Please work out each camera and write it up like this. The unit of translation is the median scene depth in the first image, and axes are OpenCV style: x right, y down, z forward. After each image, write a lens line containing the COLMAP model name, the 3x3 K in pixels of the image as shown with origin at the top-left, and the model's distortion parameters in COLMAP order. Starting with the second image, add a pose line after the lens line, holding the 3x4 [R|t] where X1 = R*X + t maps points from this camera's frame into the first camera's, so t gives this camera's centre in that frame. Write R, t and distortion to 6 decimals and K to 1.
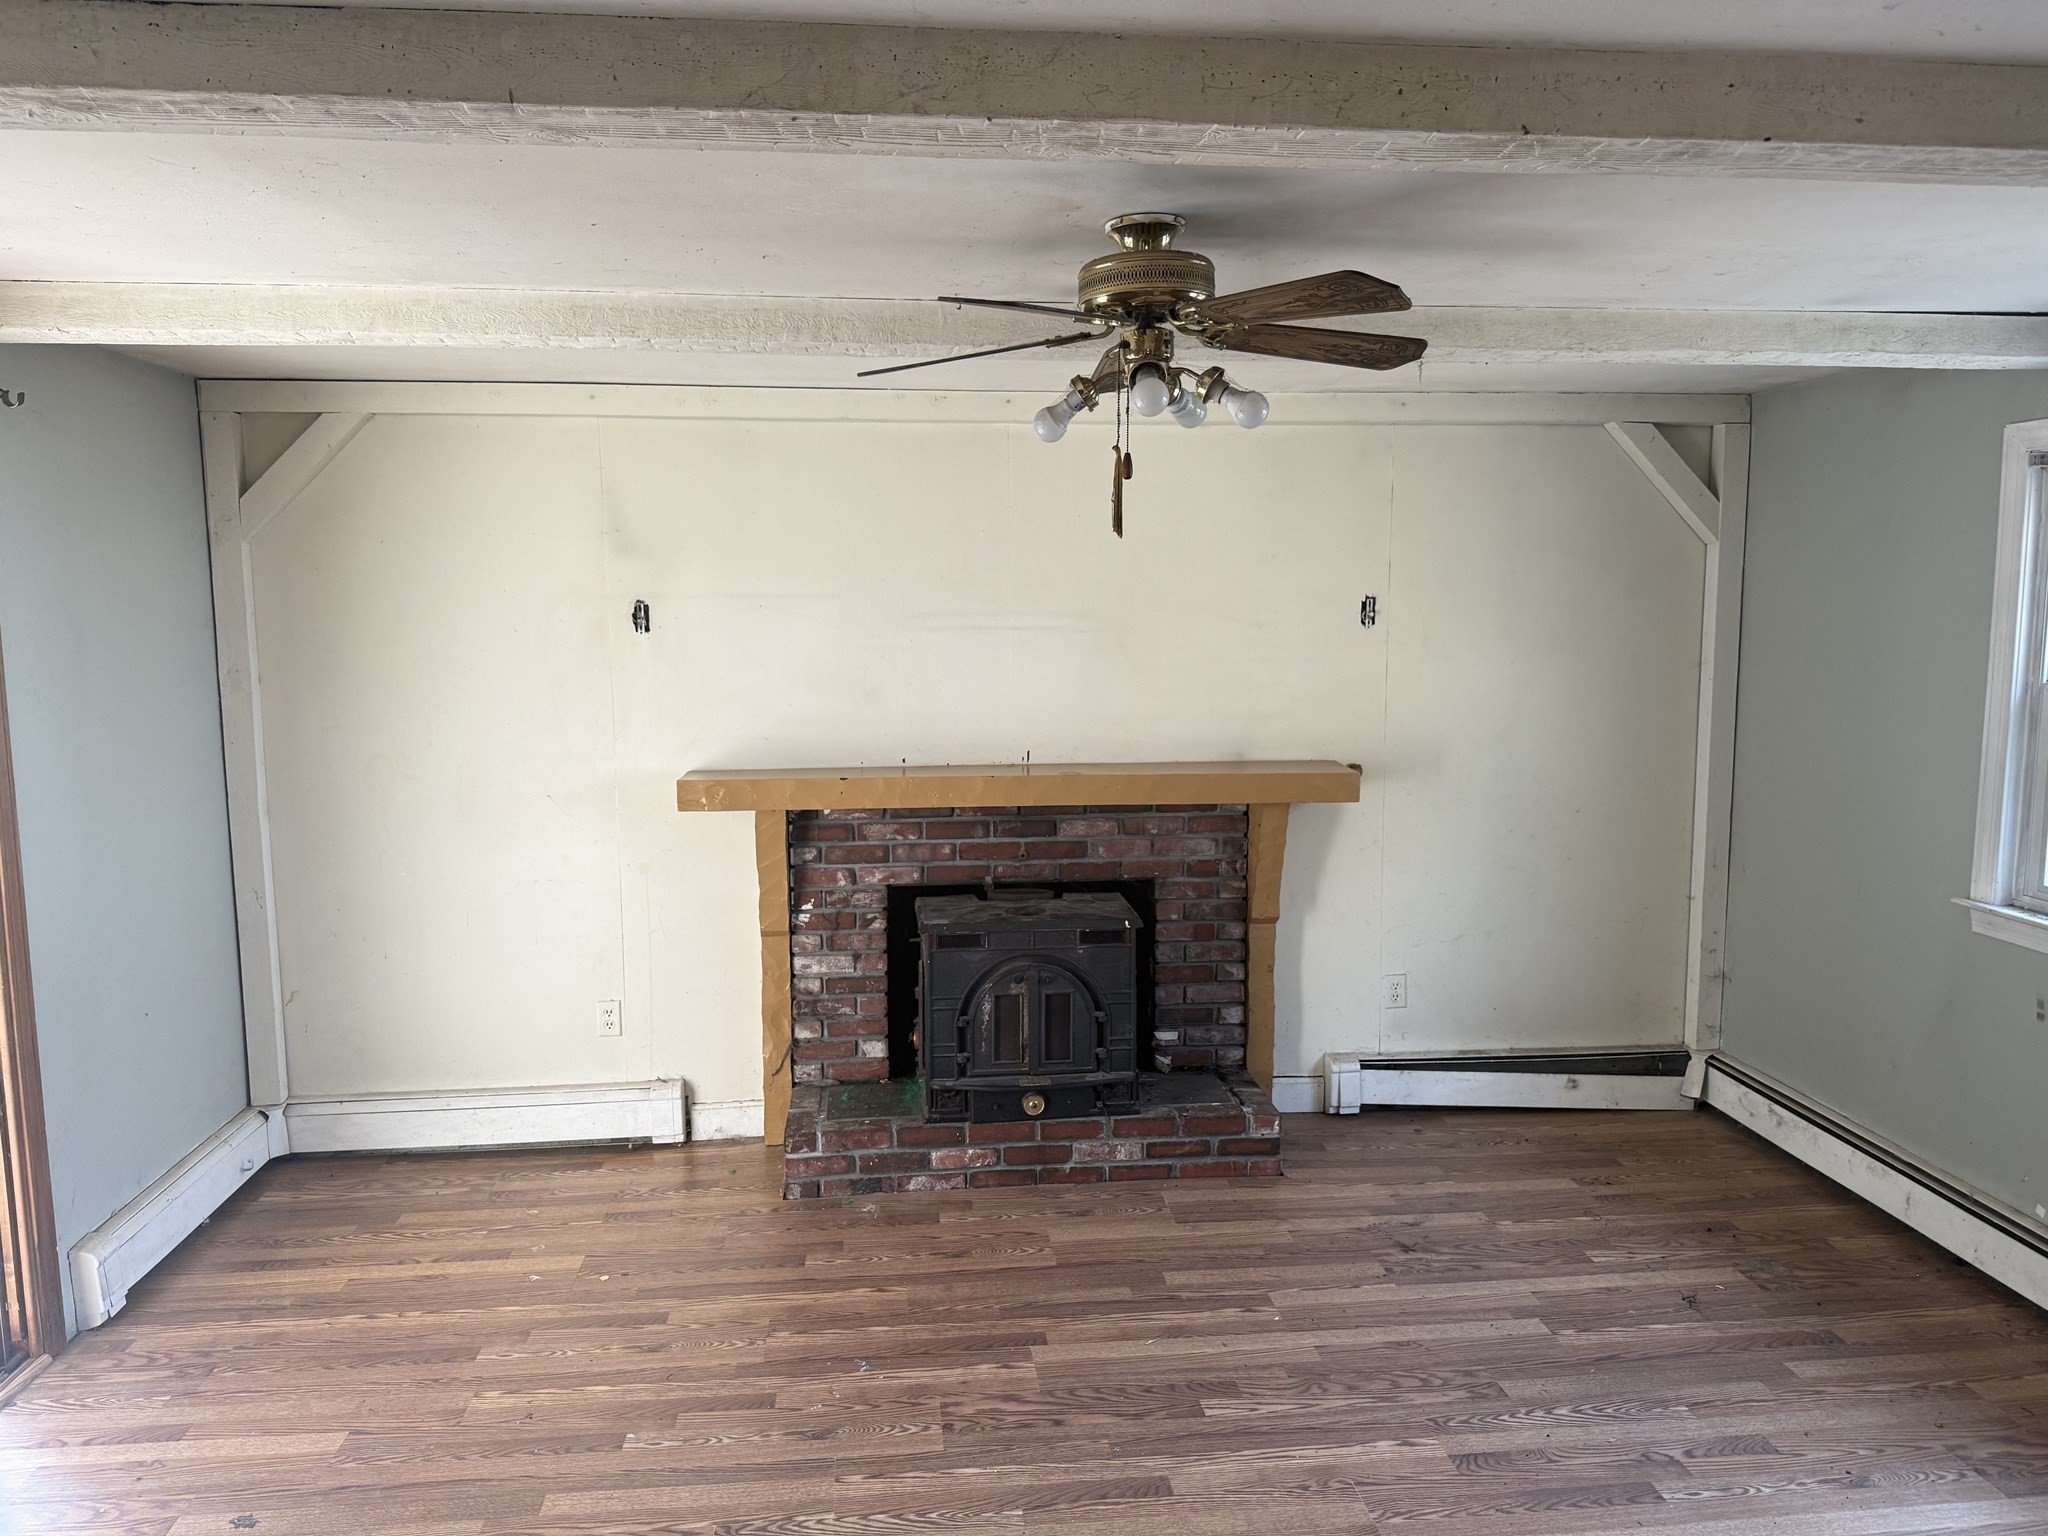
lens RADIAL K [[1446.6, 0, 1042.3], [0, 1446.6, 771.9], [0, 0, 1]] dist [0.110295, -0.106727]
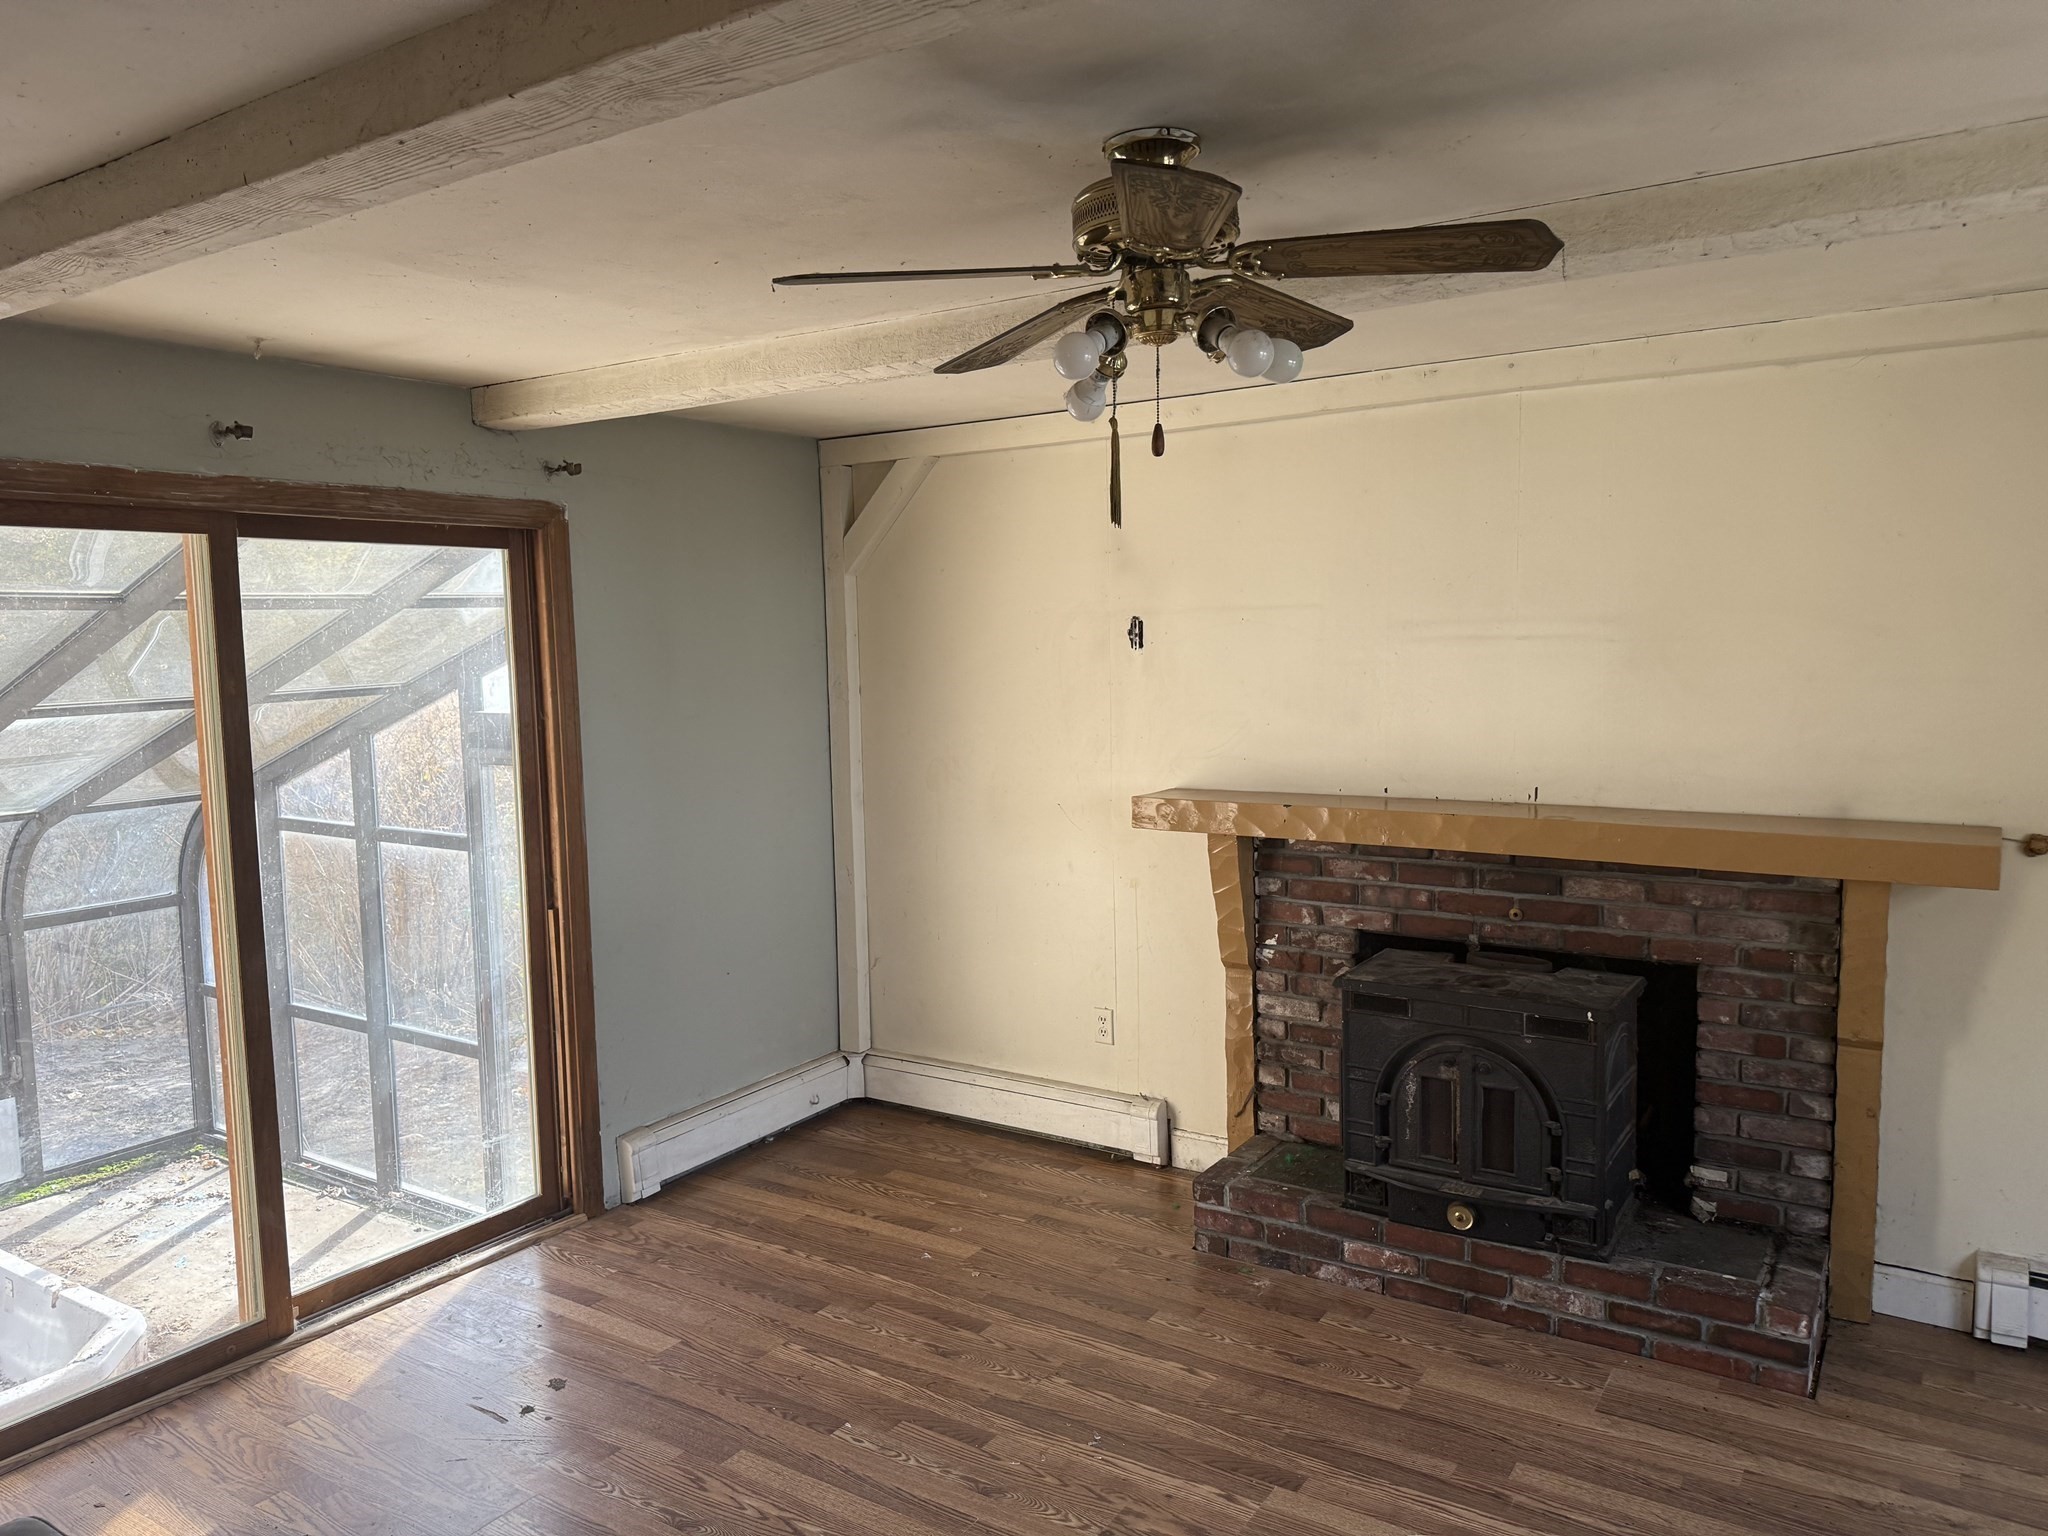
lens RADIAL K [[1472.4, 0, 1023.6], [0, 1472.4, 783.5], [0, 0, 1]] dist [0.194960, -0.327802]
pose [[0.775316, 0.055448, -0.629135, 0.308358], [-0.055084, 0.998279, 0.020099, -0.018527], [0.629167, 0.019072, 0.777036, 0.167073]]
